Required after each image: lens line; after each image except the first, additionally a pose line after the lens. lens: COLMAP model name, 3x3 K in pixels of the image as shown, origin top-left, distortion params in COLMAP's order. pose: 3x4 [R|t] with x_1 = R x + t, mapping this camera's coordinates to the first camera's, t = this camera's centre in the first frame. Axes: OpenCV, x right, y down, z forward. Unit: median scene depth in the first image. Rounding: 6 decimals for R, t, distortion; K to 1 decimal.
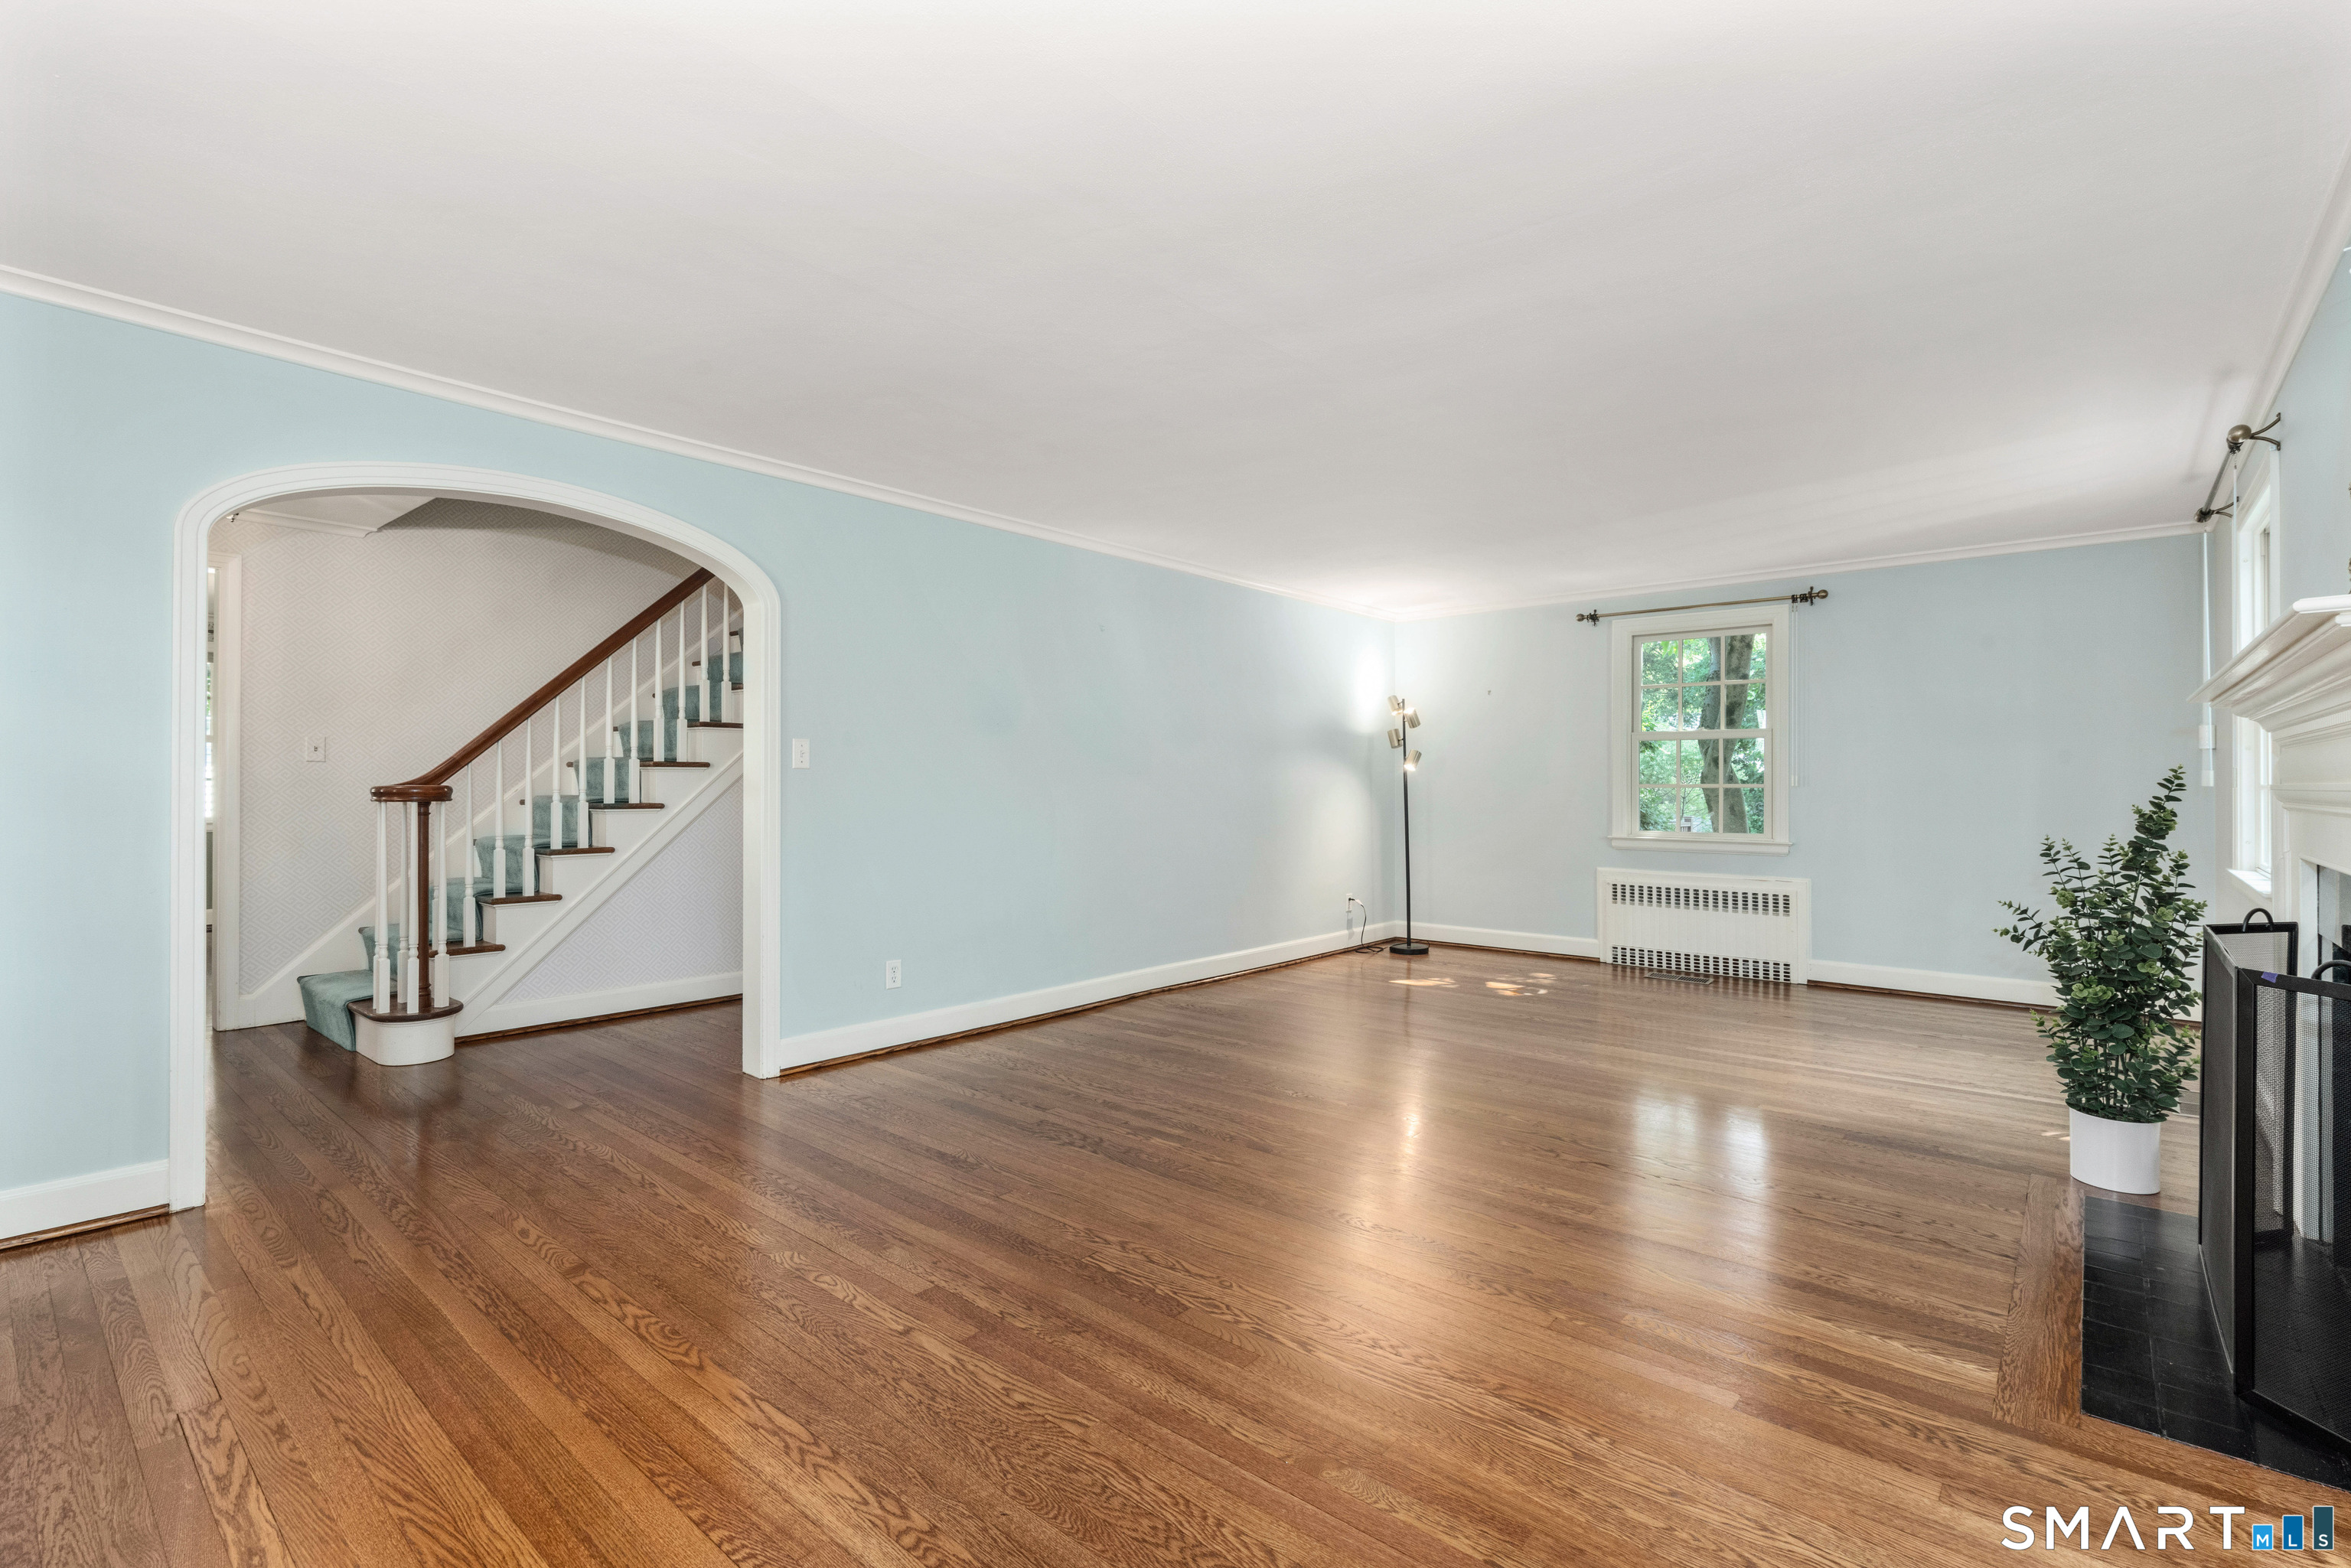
lens RADIAL K [[1064.6, 0, 1174.8], [0, 1064.6, 780.9], [0, 0, 1]] dist [-0.001263, 0.000154]
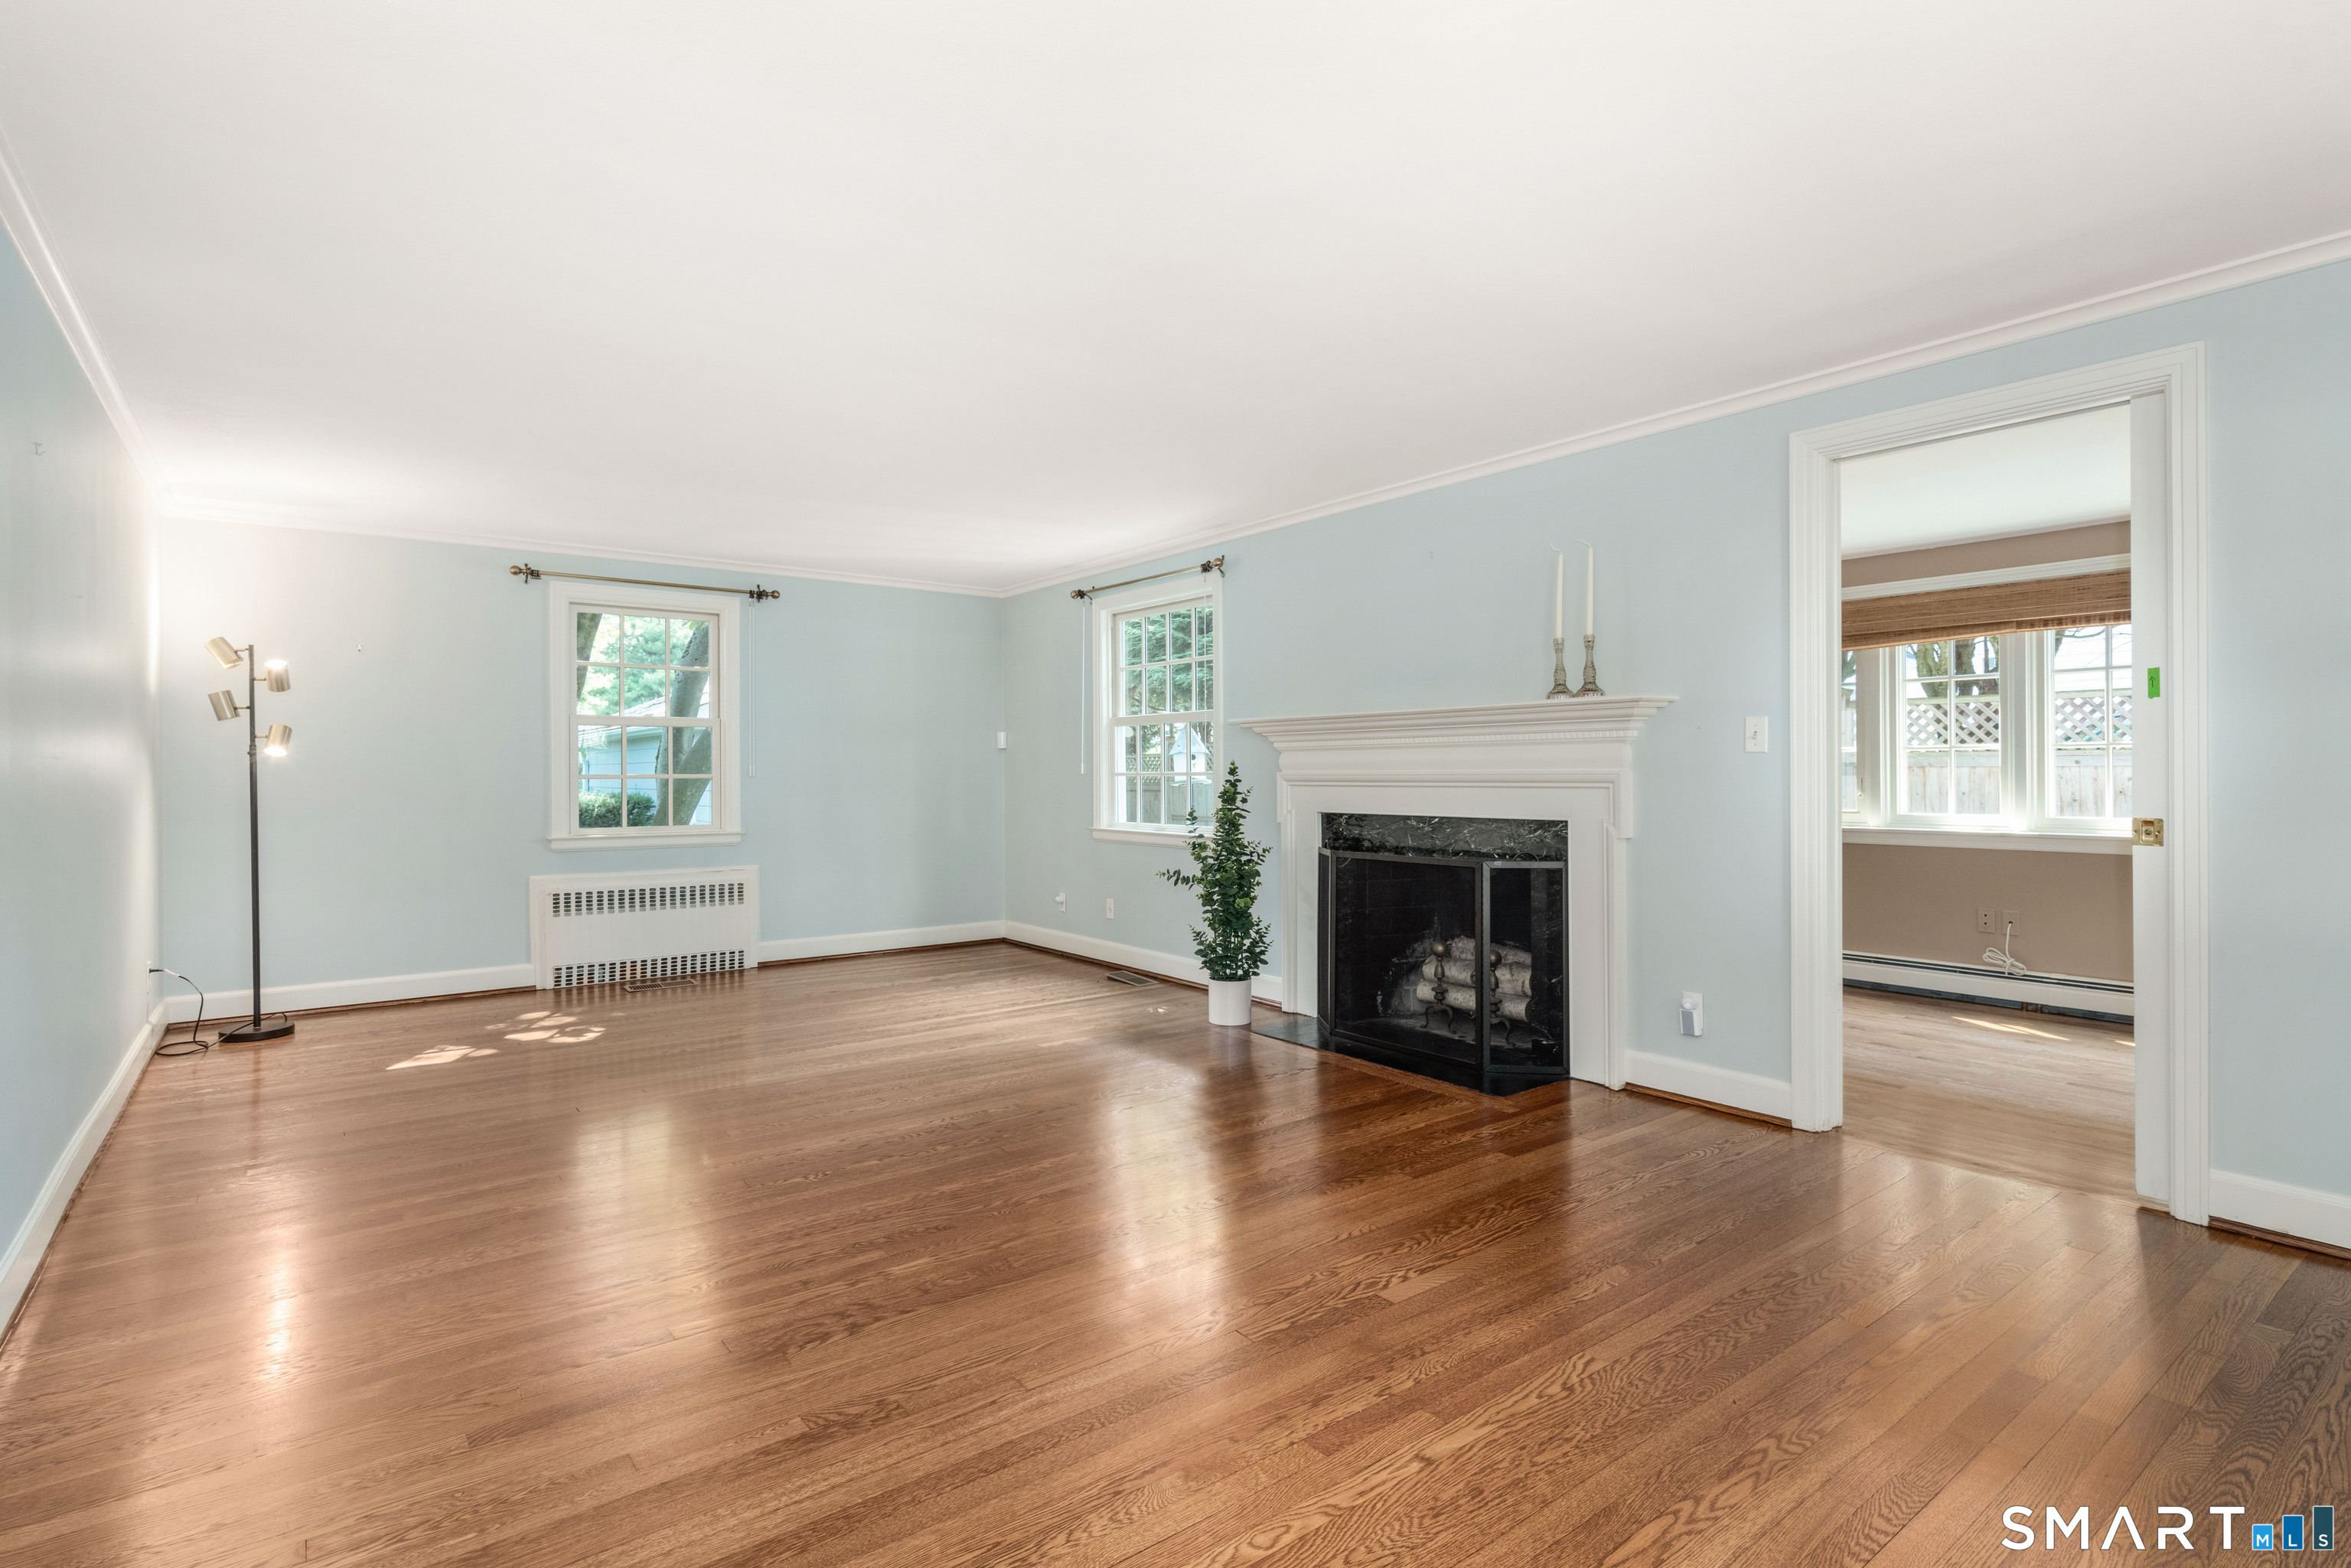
lens RADIAL K [[1143.3, 0, 1174.8], [0, 1143.3, 777.9], [0, 0, 1]] dist [-0.000952, -0.000001]
pose [[0.206660, -0.007496, 0.978384, -0.376609], [0.002969, 0.999971, 0.007034, -0.000258], [-0.978408, 0.001451, 0.206676, 0.336275]]
